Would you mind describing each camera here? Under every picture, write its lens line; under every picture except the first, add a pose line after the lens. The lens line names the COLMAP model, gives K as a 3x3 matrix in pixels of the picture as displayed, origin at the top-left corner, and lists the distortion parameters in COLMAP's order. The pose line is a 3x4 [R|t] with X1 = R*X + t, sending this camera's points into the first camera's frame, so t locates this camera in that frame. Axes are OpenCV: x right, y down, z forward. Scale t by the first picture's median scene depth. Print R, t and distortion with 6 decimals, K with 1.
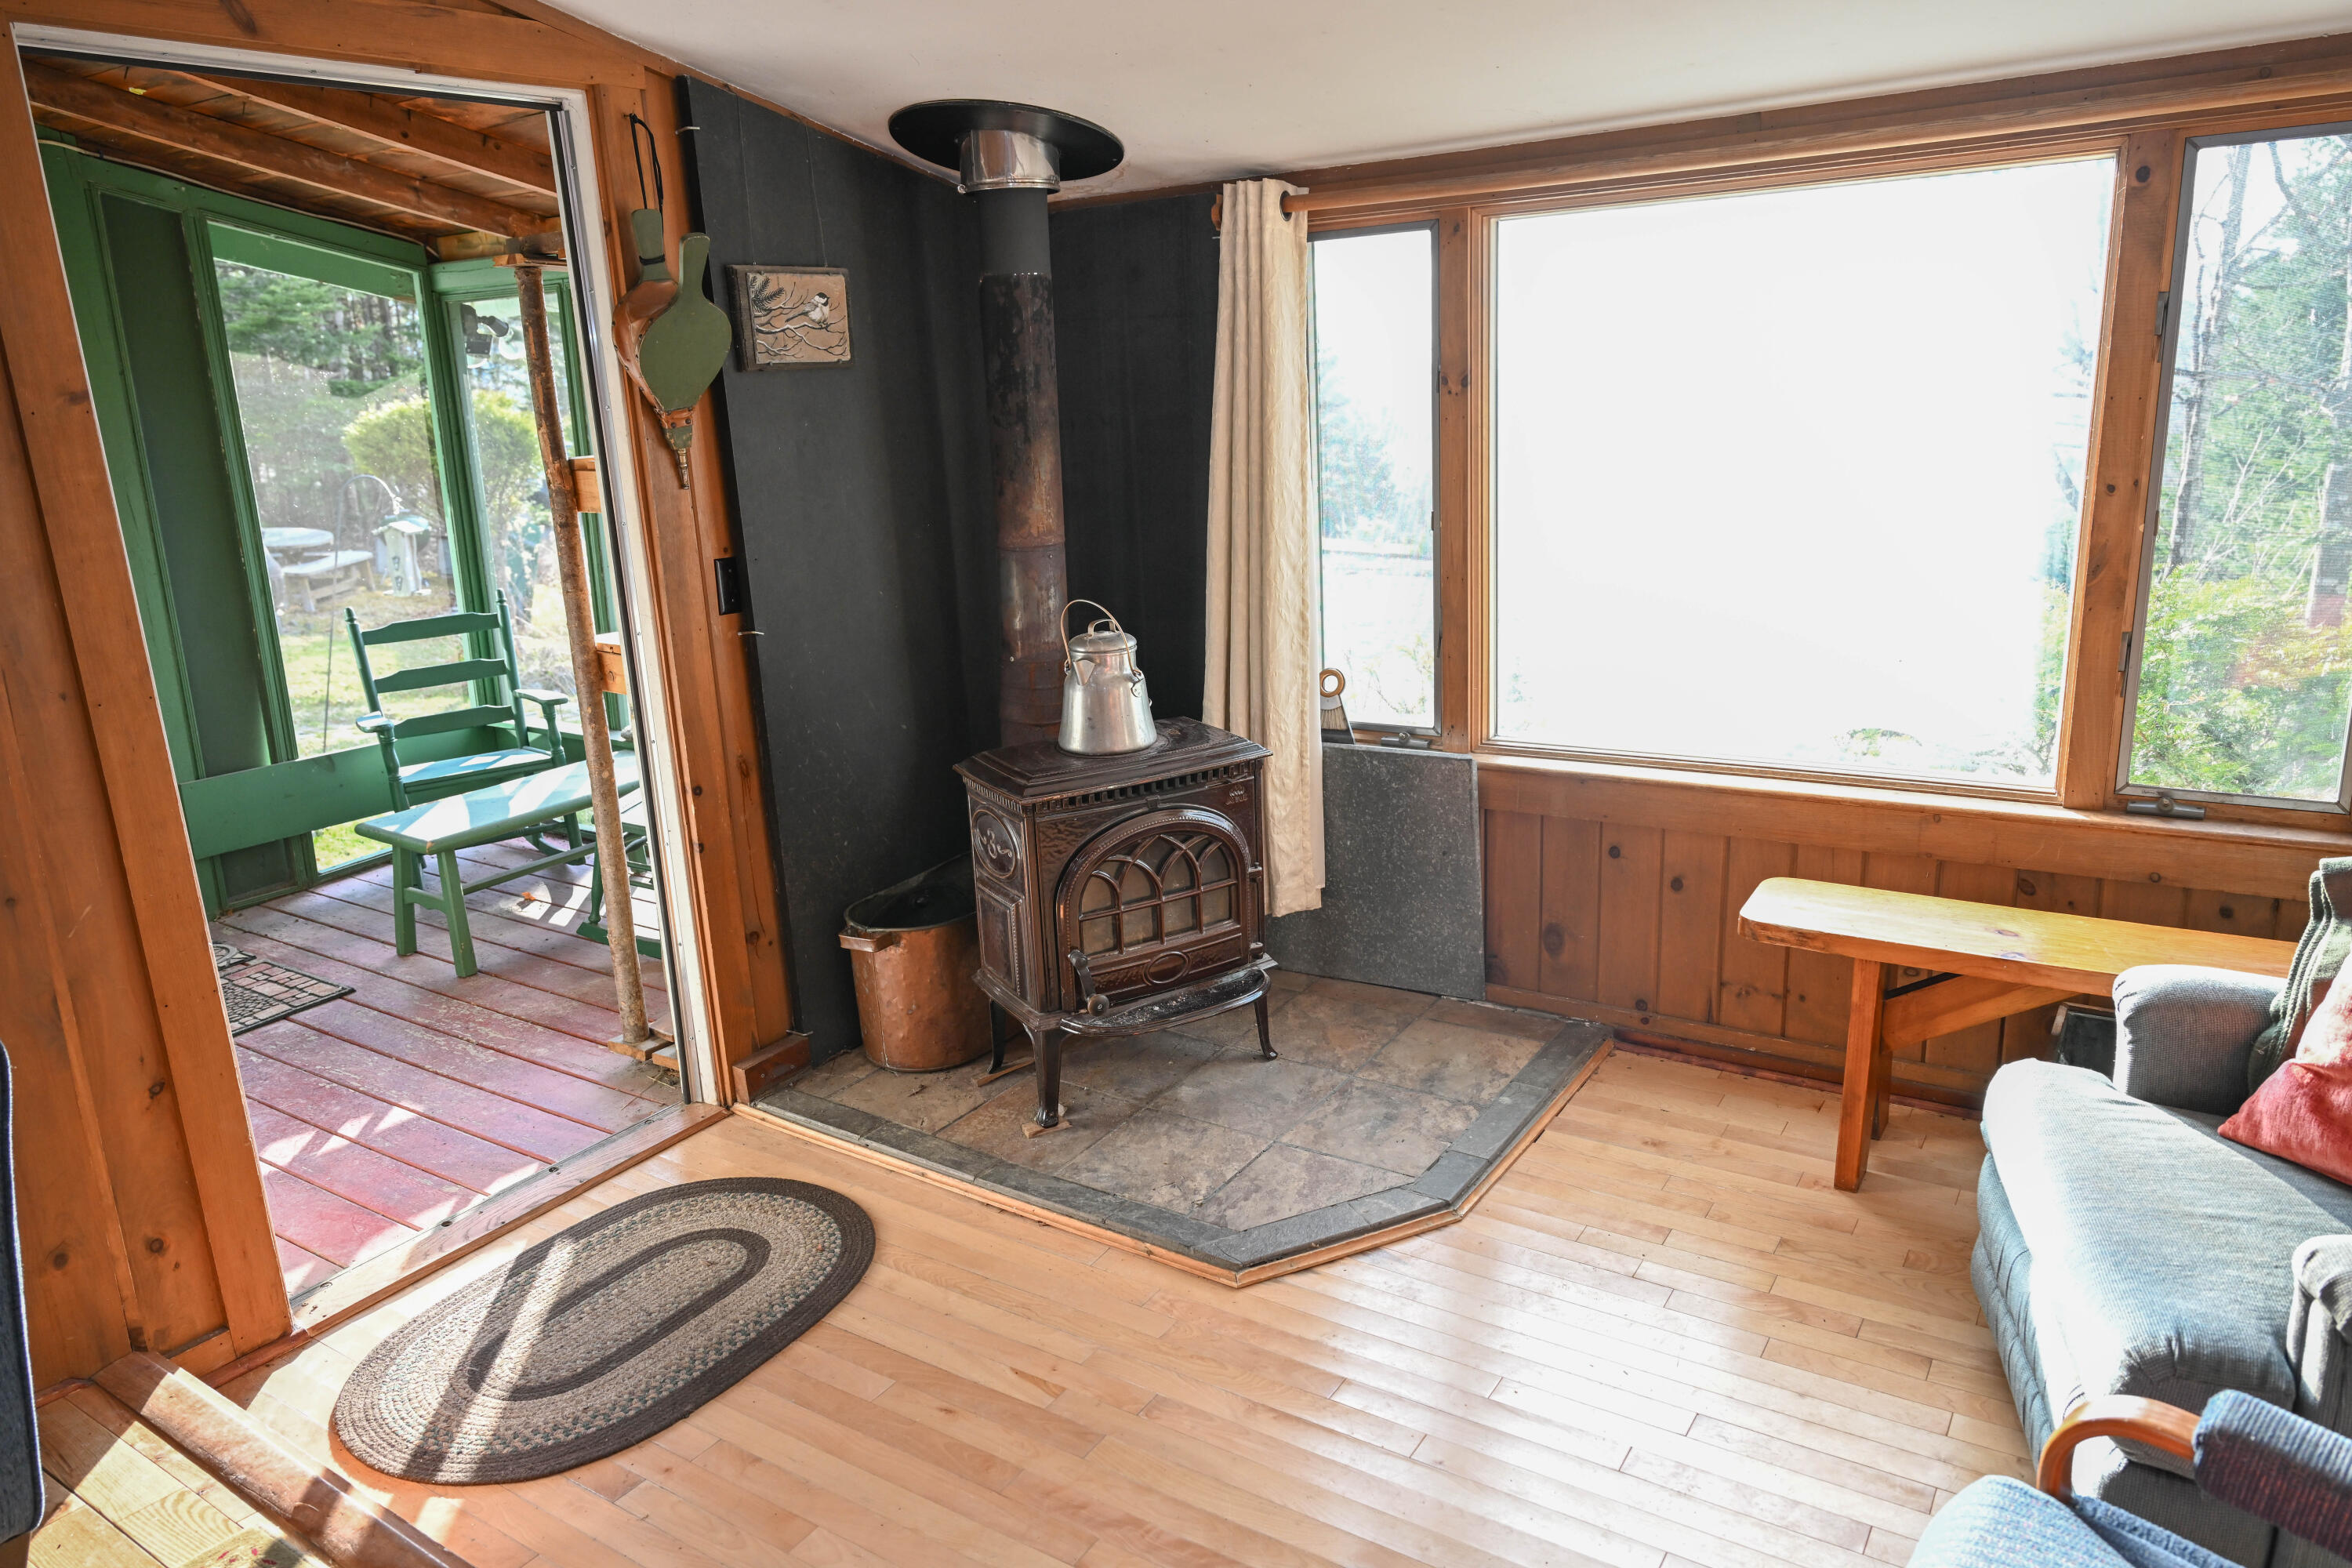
lens RADIAL K [[1571.6, 0, 1176.0], [0, 1571.6, 784.0], [0, 0, 1]] dist [-0.003715, 0.003306]
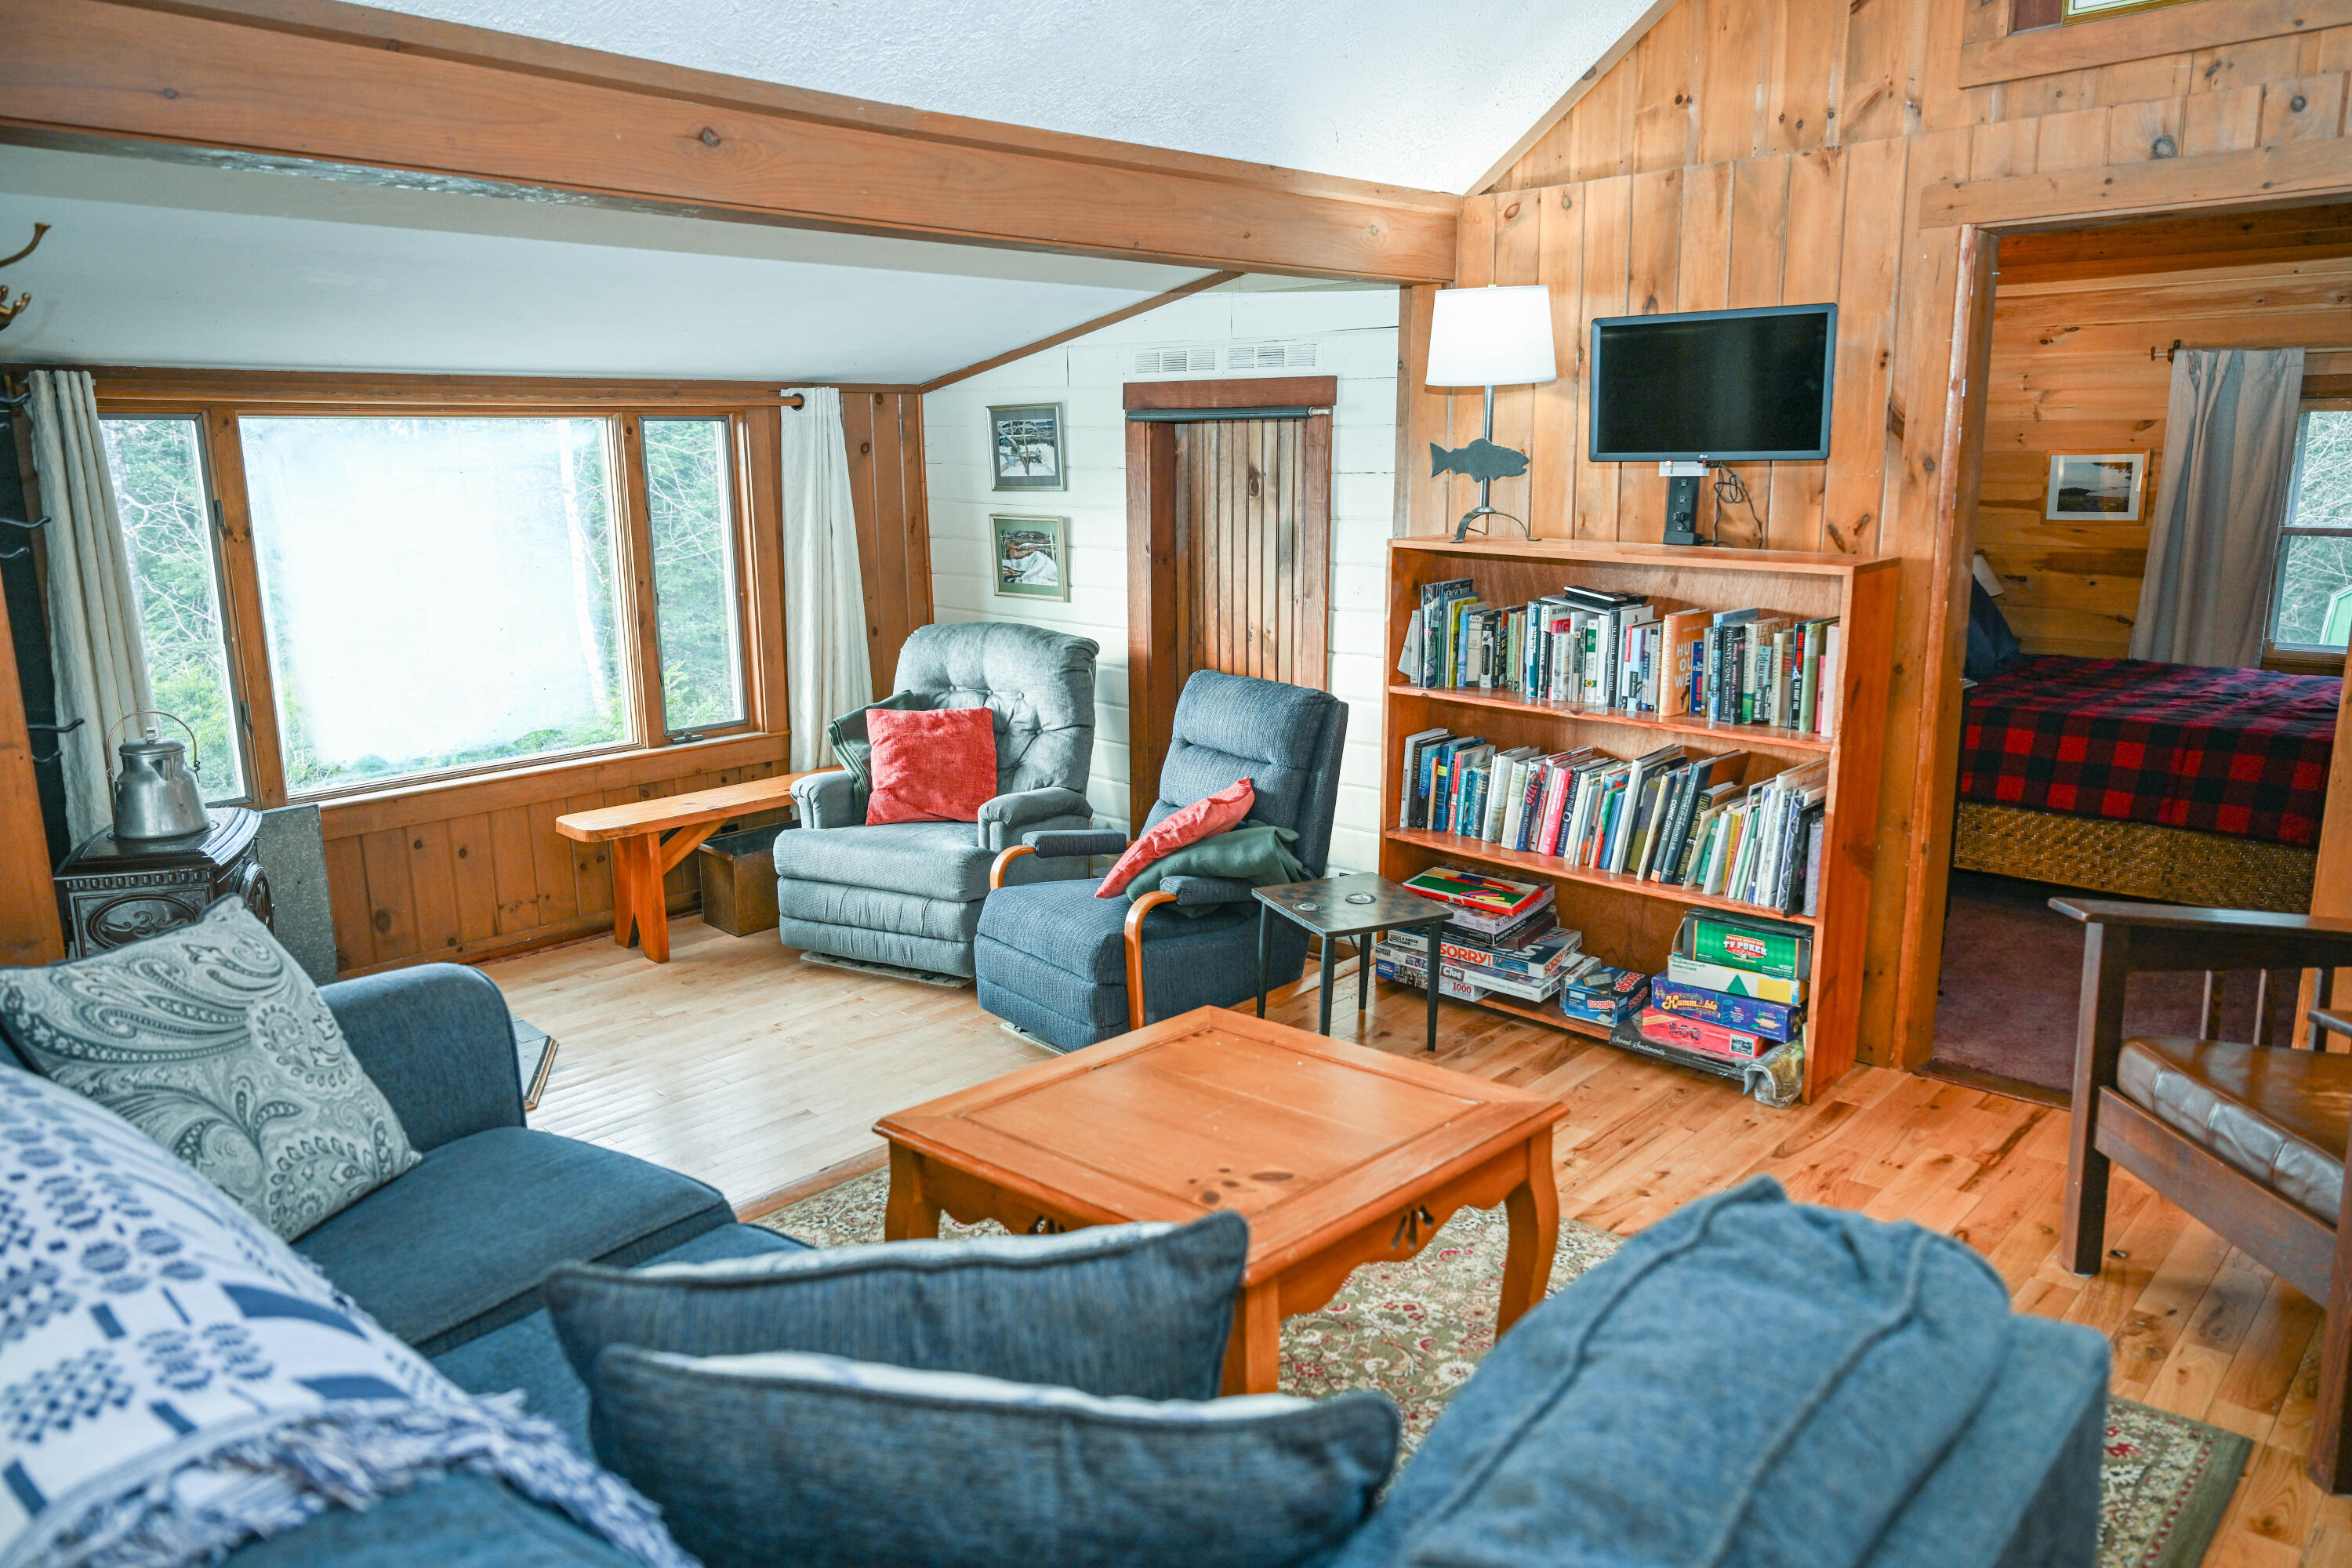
lens RADIAL K [[1571.6, 0, 1176.0], [0, 1571.6, 784.0], [0, 0, 1]] dist [-0.003715, 0.003306]
pose [[0.151426, -0.166472, 0.974350, -1.074570], [0.249509, 0.960234, 0.125283, -0.019097], [-0.956460, 0.224137, 0.186941, 0.033257]]
